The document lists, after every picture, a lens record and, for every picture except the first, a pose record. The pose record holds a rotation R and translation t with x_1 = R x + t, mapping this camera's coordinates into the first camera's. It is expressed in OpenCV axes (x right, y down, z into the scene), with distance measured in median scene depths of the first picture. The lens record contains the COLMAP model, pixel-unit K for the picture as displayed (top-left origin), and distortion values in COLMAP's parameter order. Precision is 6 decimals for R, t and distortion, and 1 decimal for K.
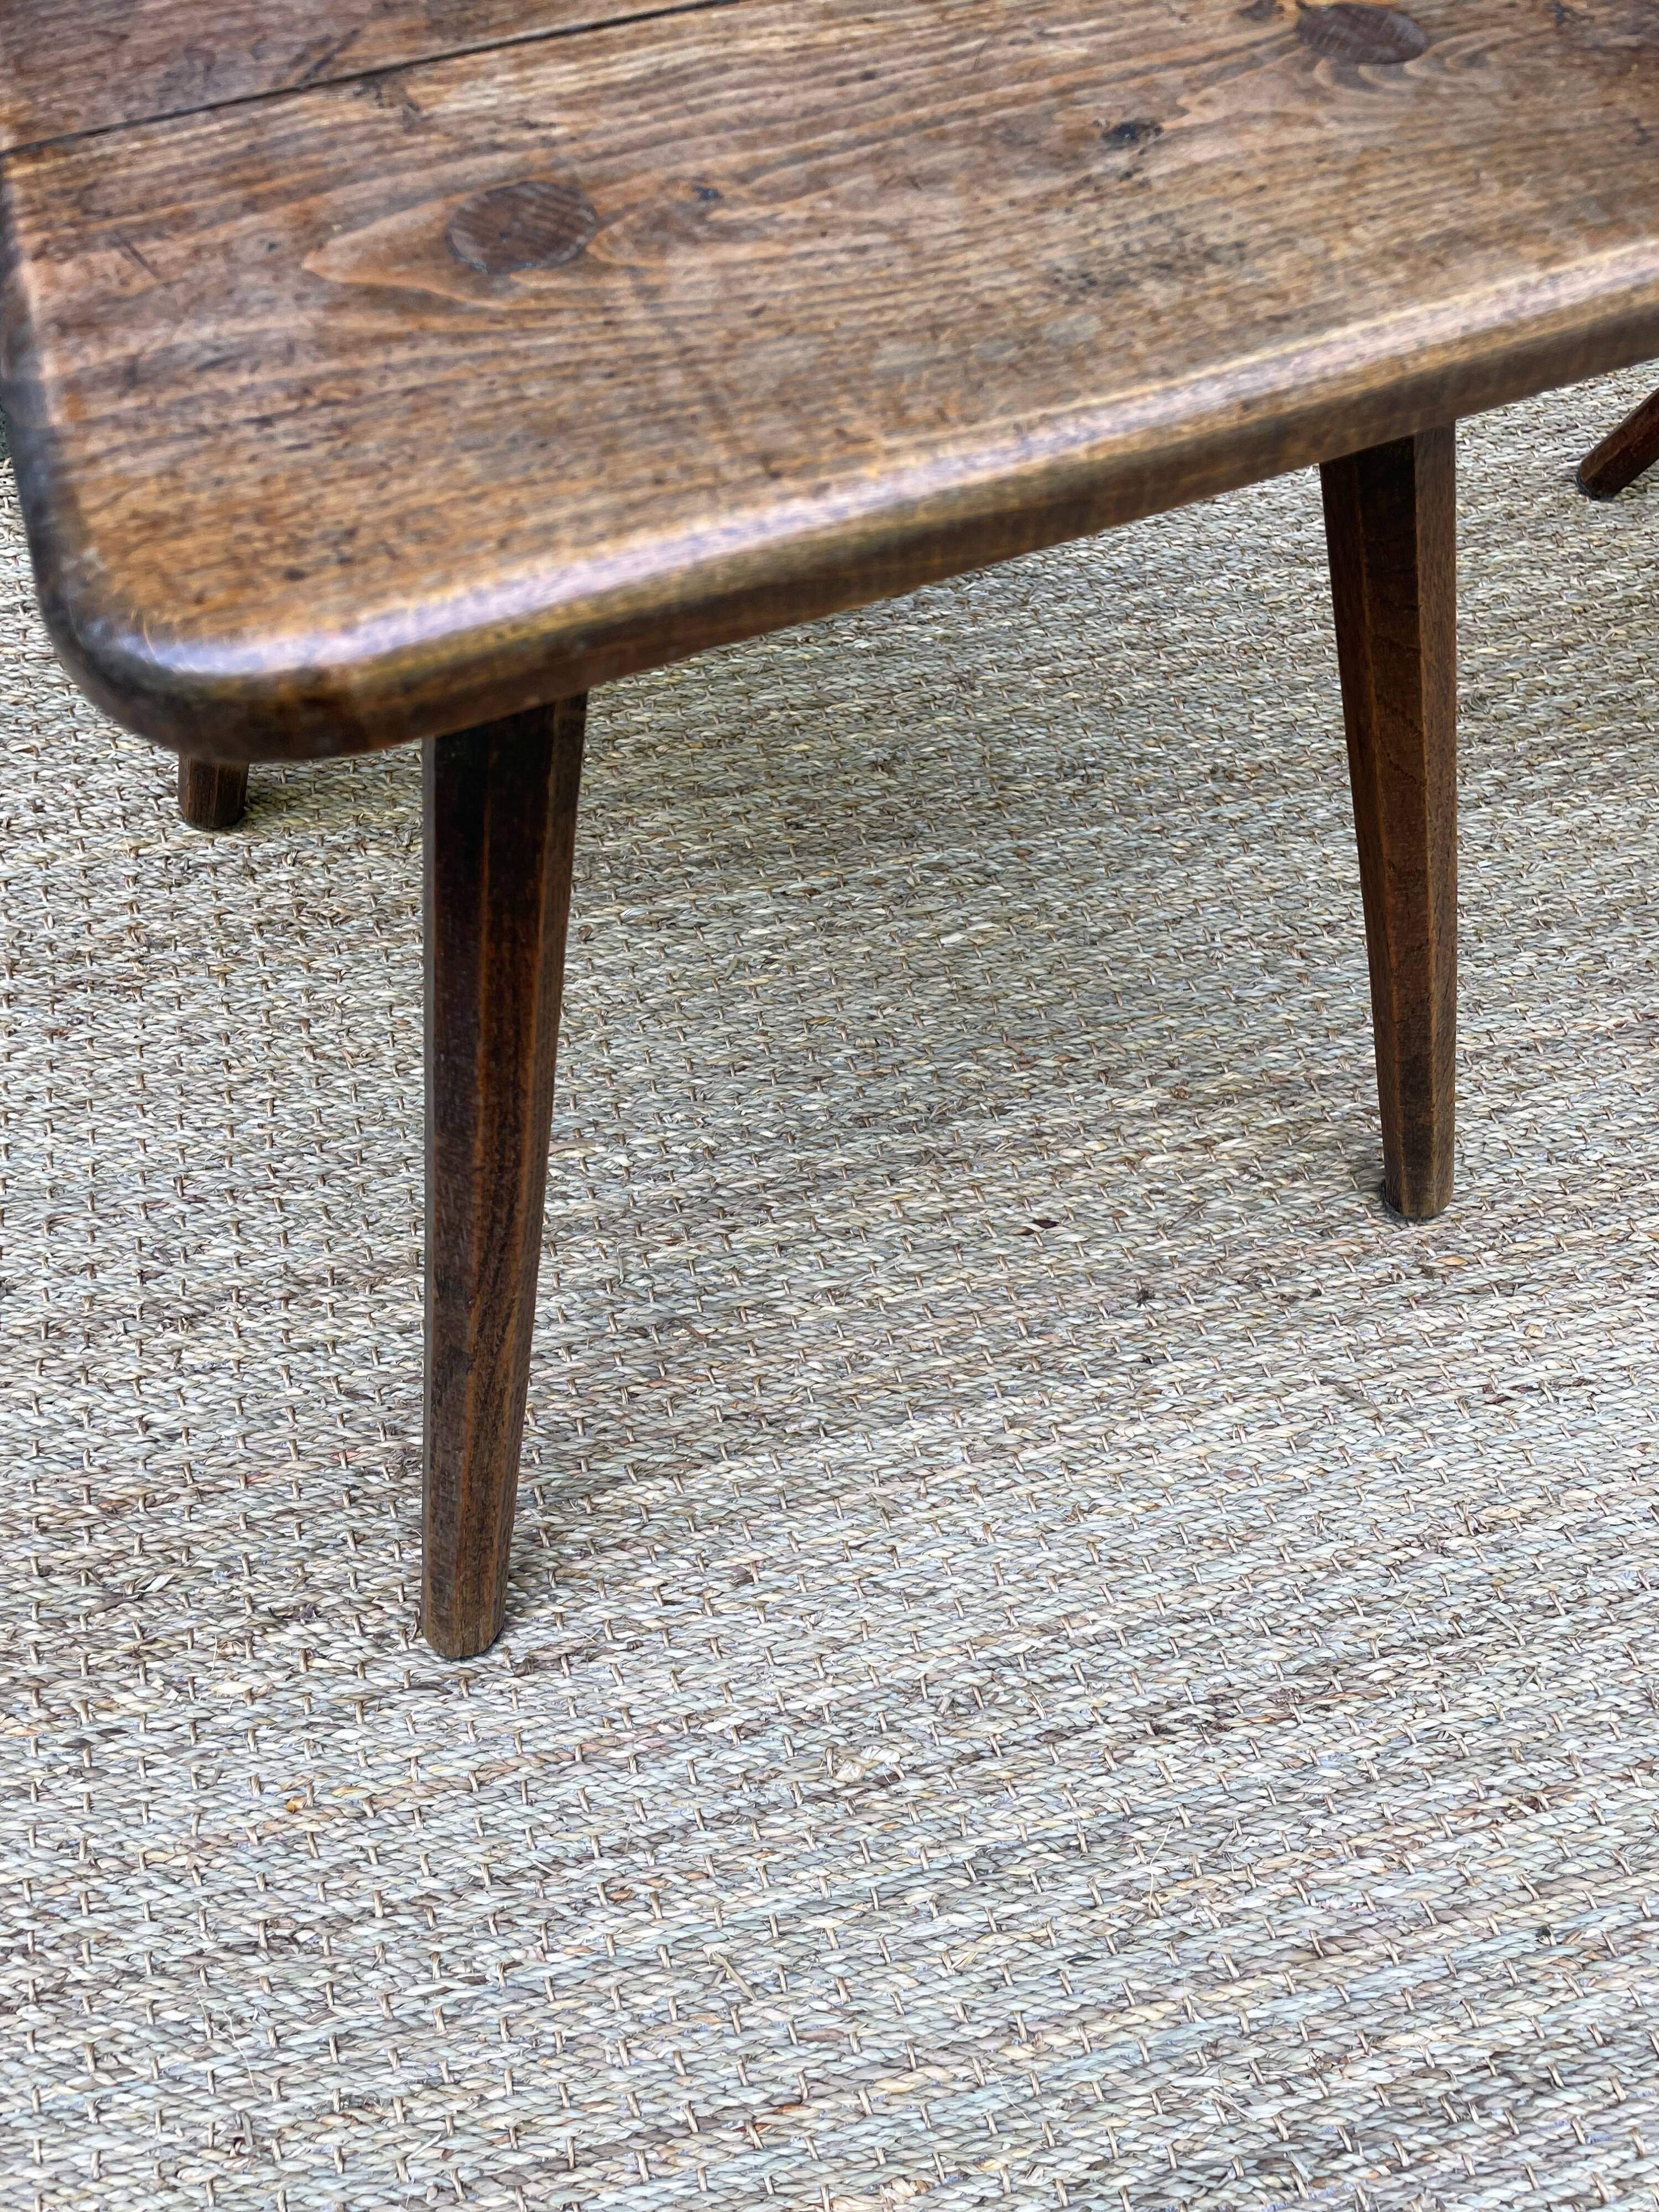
lens RADIAL K [[1697.9, 0, 852.0], [0, 1697.9, 1107.4], [0, 0, 1]] dist [0.081658, -0.119976]
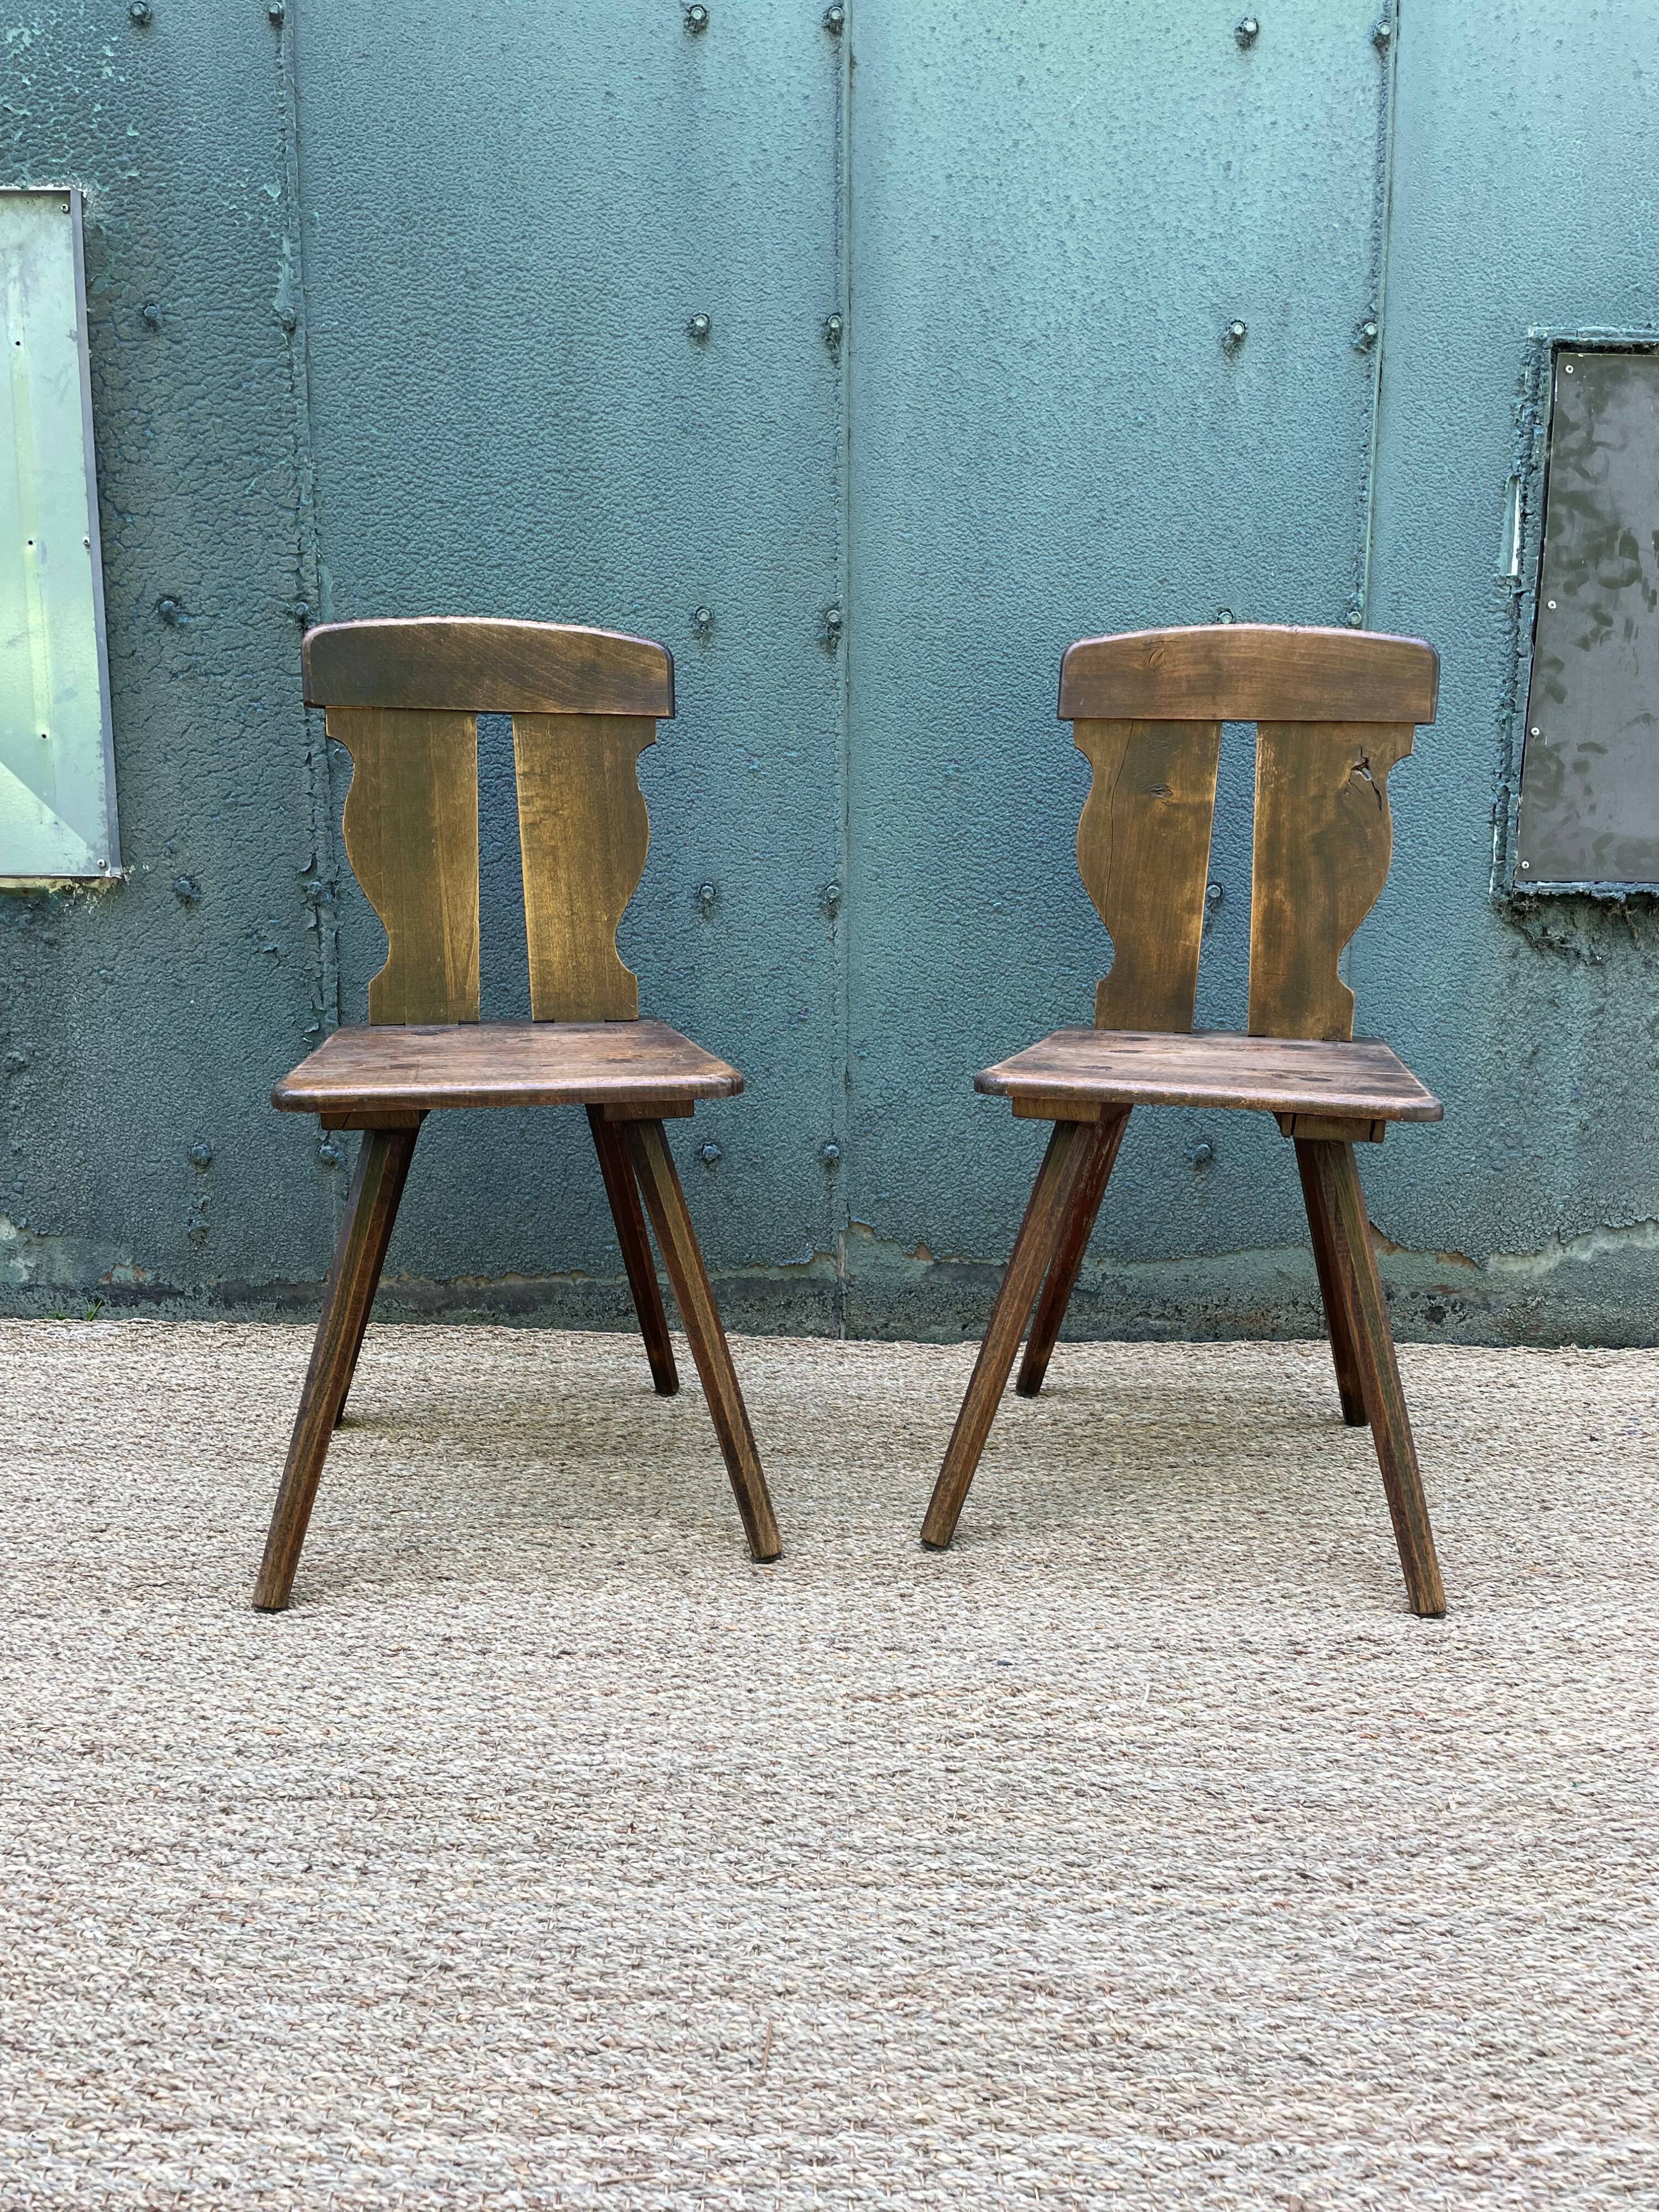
lens RADIAL K [[1697.9, 0, 845.9], [0, 1697.9, 1085.1], [0, 0, 1]] dist [0.081658, -0.119976]
pose [[0.975296, 0.005730, -0.220829, 0.926456], [-0.170825, 0.653388, -0.737497, 1.262102], [0.140062, 0.757001, 0.638226, -0.812487]]
